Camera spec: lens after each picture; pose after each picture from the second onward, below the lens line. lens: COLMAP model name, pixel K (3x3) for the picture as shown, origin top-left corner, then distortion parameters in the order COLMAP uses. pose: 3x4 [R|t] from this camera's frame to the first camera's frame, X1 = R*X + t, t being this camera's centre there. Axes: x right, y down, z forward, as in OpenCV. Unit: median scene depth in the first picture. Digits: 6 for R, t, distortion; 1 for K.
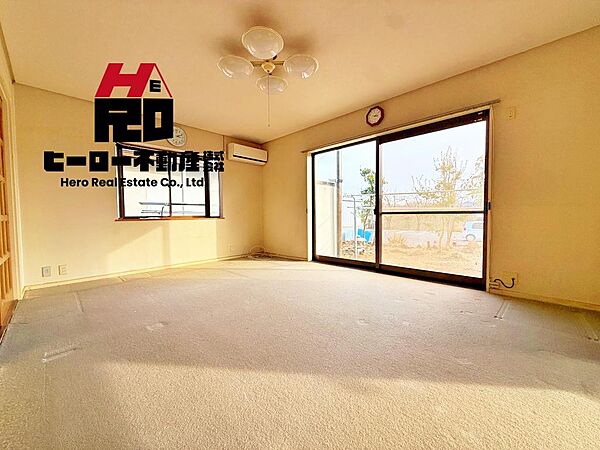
lens RADIAL K [[239.5, 0, 300.0], [0, 239.5, 224.1], [0, 0, 1]] dist [-0.000517, 0.000715]
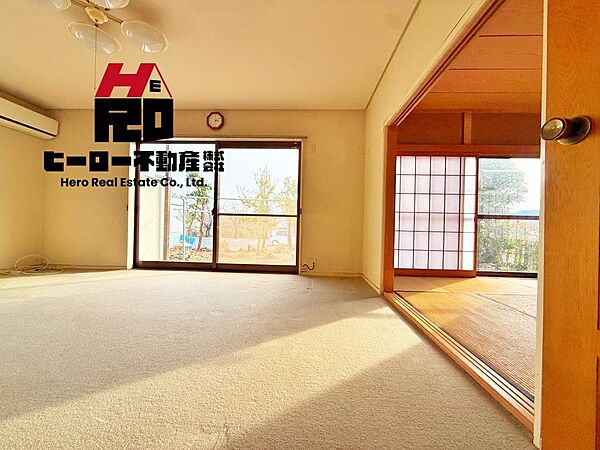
lens RADIAL K [[239.5, 0, 297.6], [0, 239.5, 225.7], [0, 0, 1]] dist [-0.000517, 0.000715]
pose [[0.748502, 0.025274, 0.662651, -0.100268], [-0.005440, 0.999474, -0.031975, 0.038660], [-0.663110, 0.020329, 0.748246, -0.008155]]
